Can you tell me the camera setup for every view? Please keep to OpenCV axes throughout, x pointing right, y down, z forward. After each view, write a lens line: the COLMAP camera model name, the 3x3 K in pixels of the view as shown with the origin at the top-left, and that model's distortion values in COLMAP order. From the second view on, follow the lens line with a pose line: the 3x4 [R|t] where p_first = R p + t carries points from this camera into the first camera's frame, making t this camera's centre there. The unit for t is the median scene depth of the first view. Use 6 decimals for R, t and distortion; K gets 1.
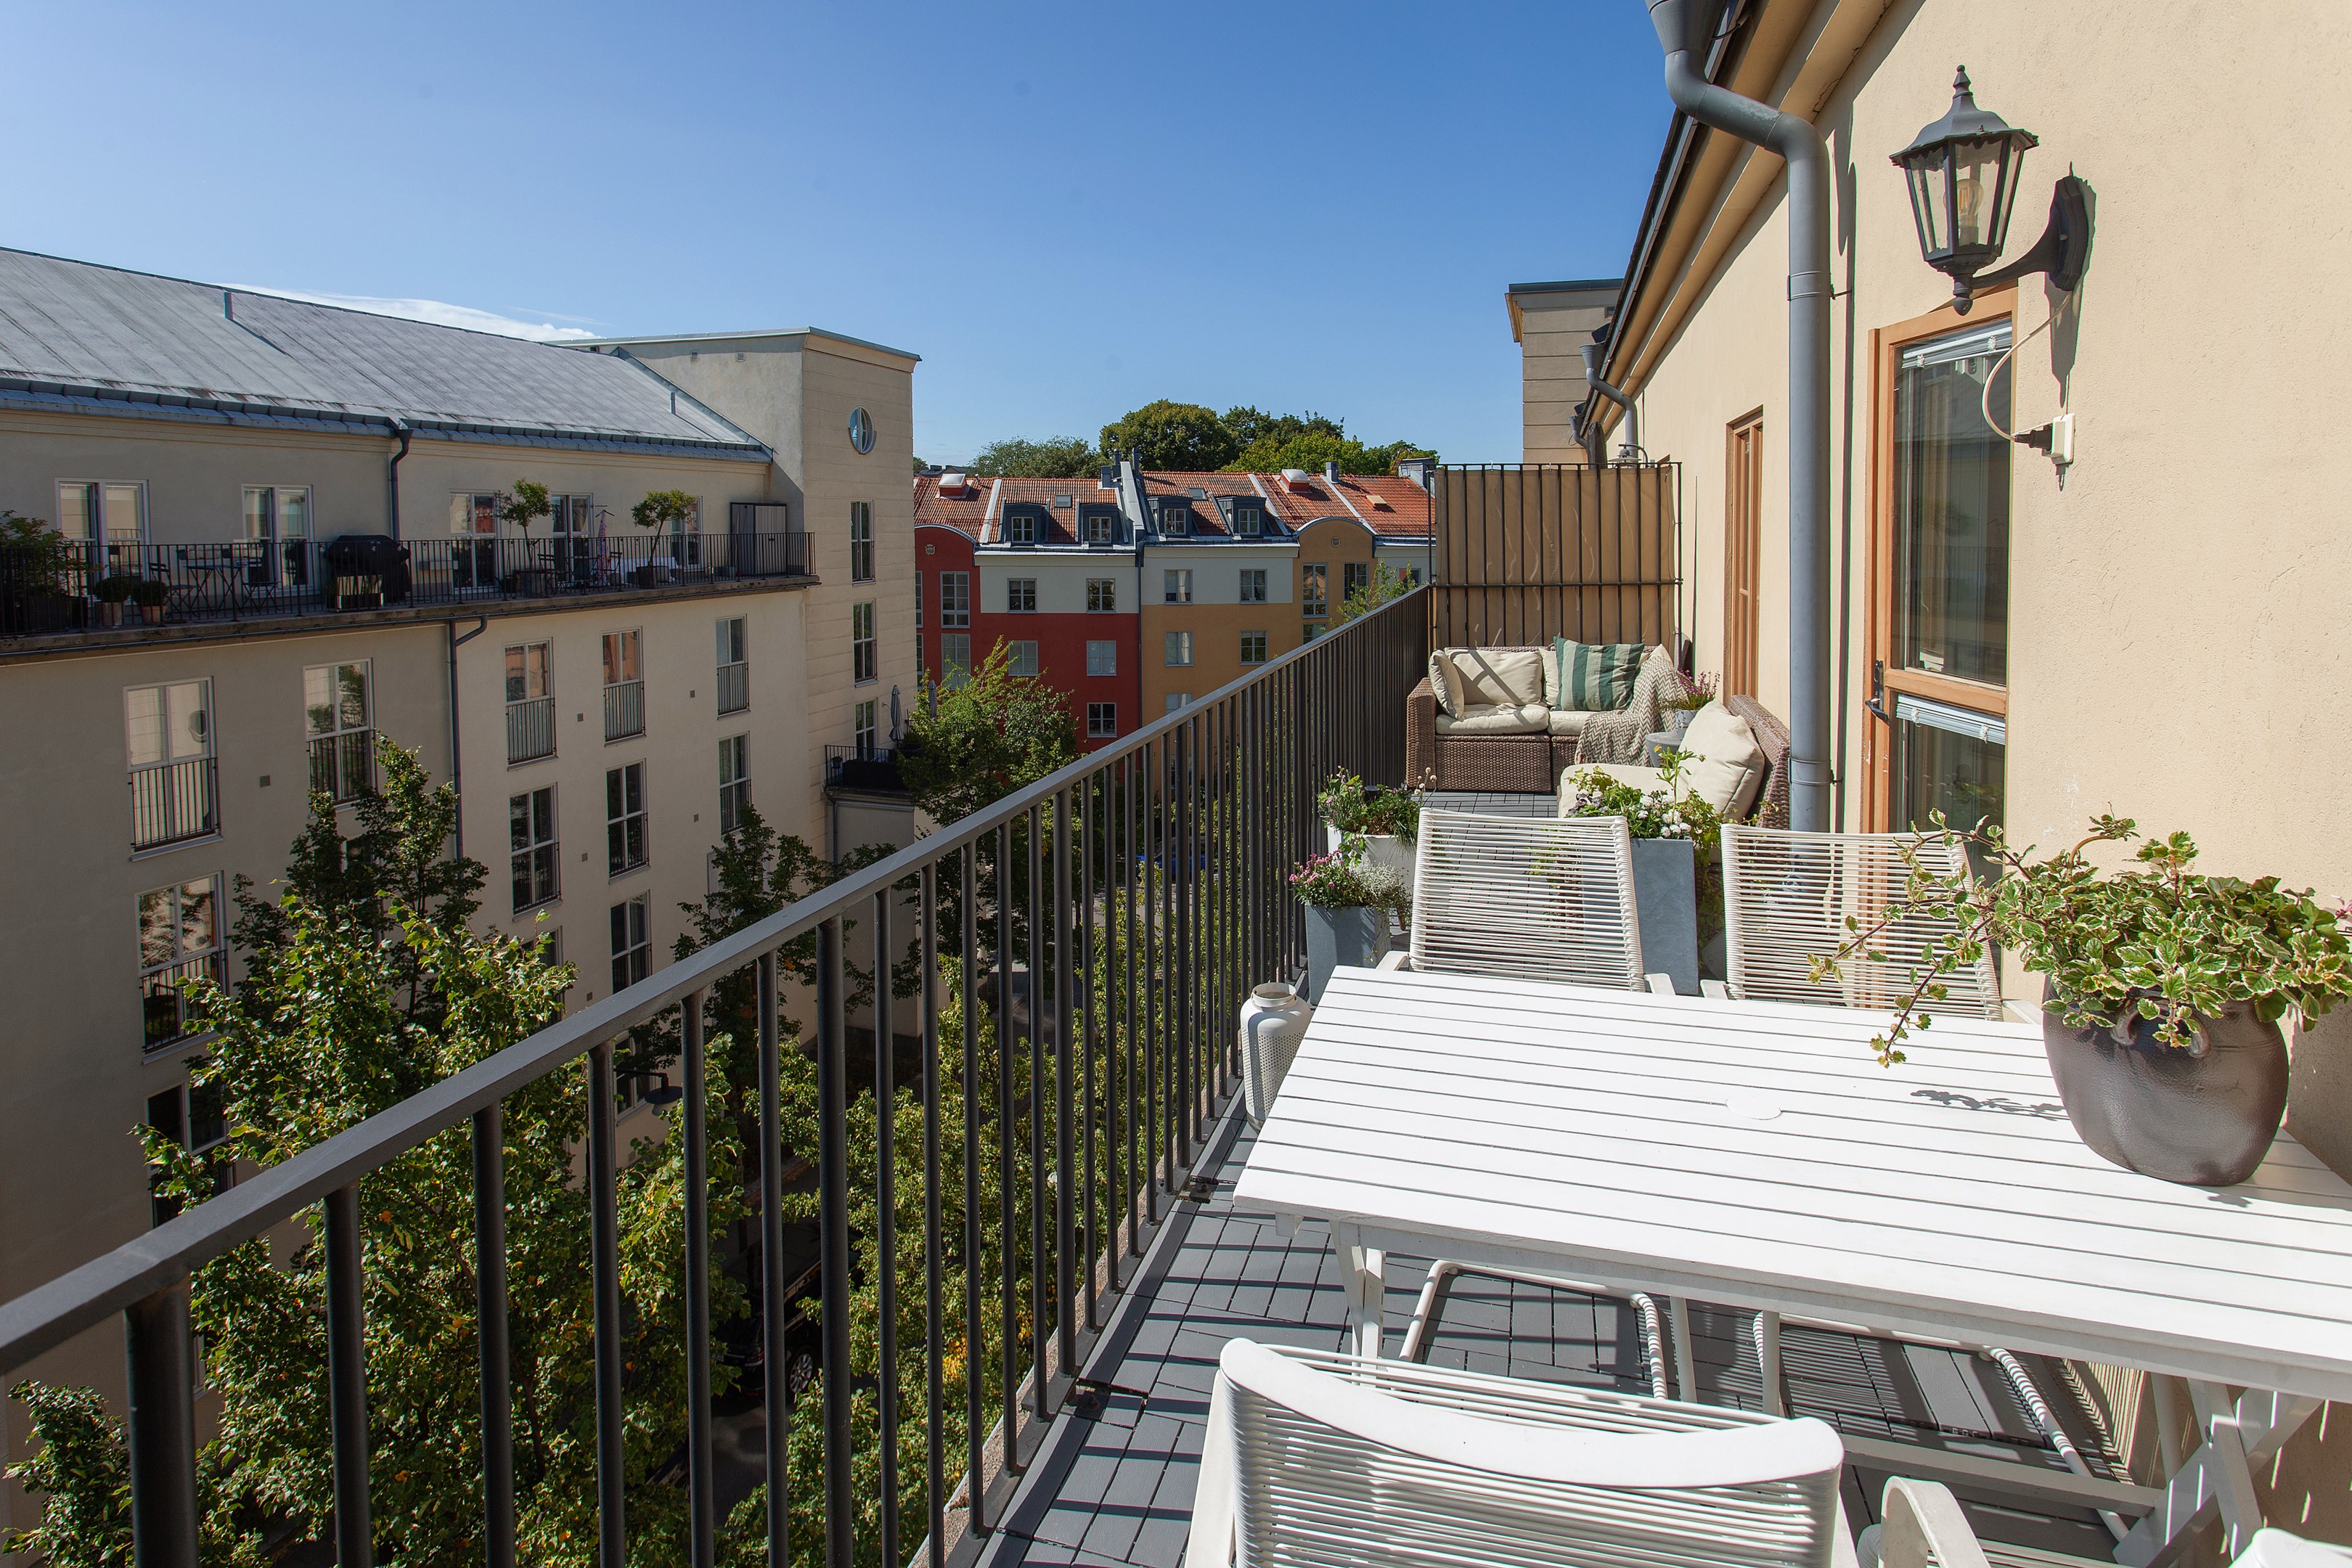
lens RADIAL K [[1286.8, 0, 1181.2], [0, 1286.8, 594.4], [0, 0, 1]] dist [-0.002349, 0.001111]
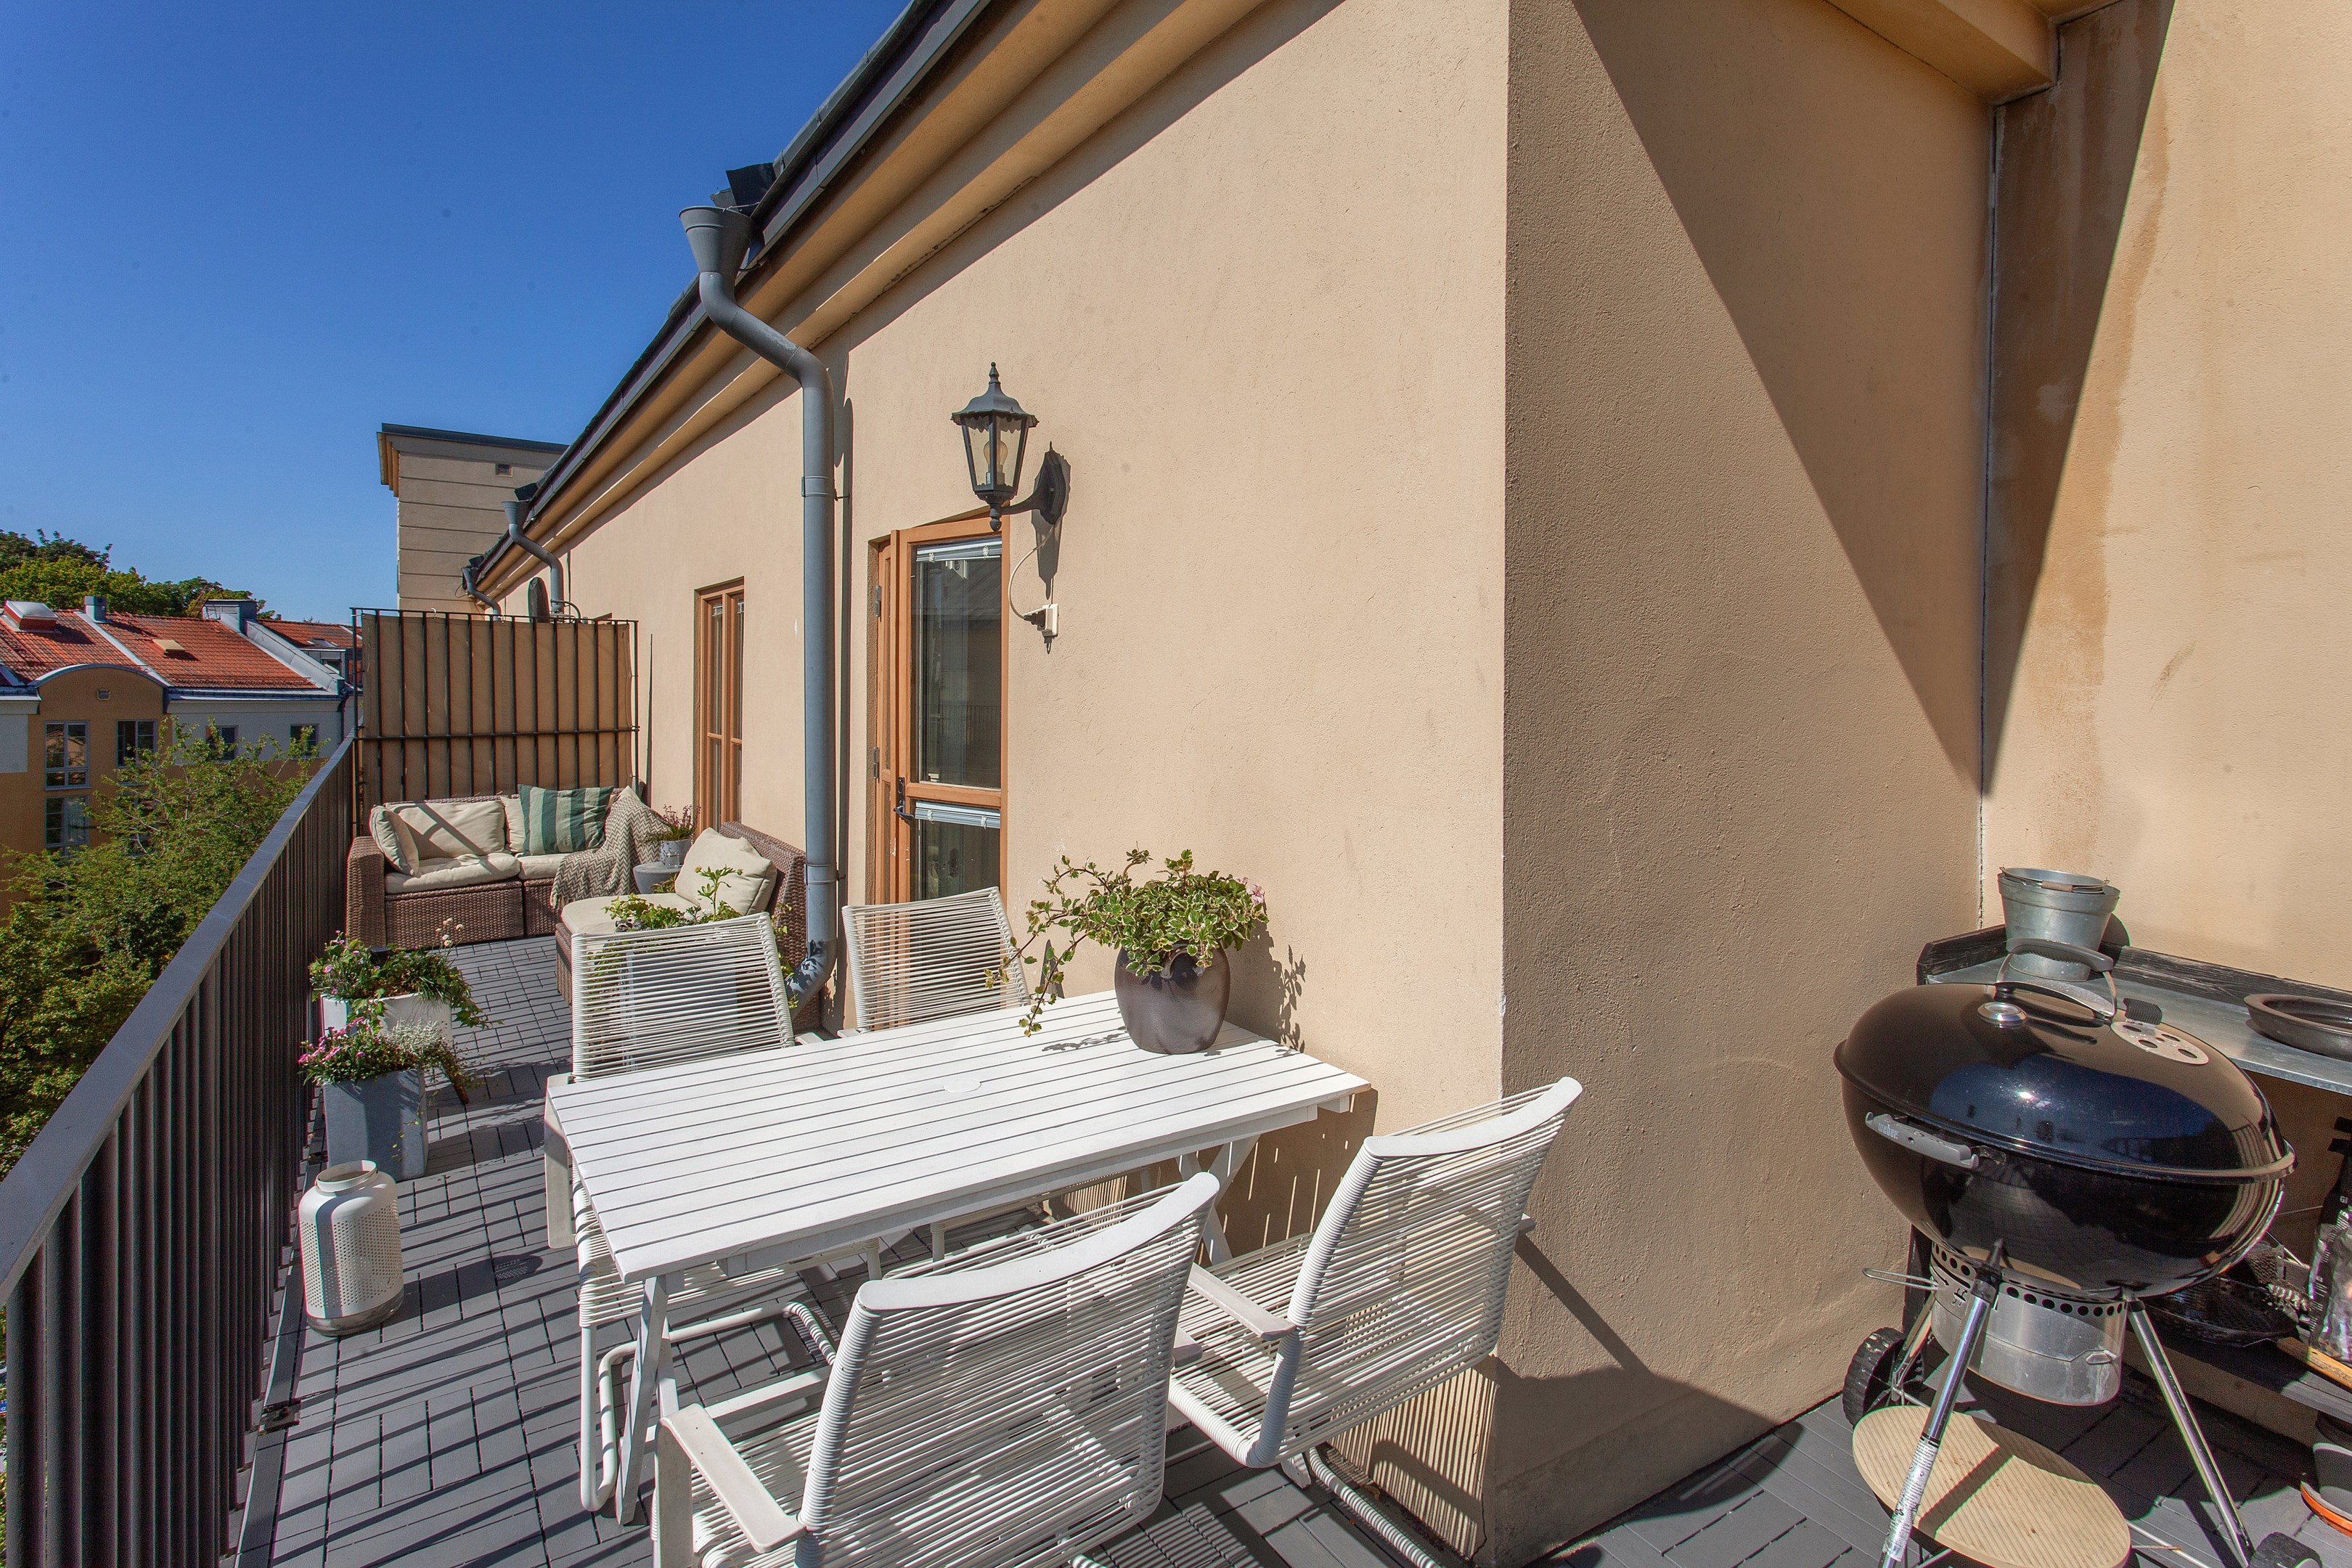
lens RADIAL K [[1240.2, 0, 1135.8], [0, 1240.2, 721.3], [0, 0, 1]] dist [-0.001220, 0.001058]
pose [[0.628455, -0.006425, 0.777820, -0.210606], [0.027074, 0.999541, -0.013619, 0.011868], [-0.777375, 0.029618, 0.628340, -0.002023]]
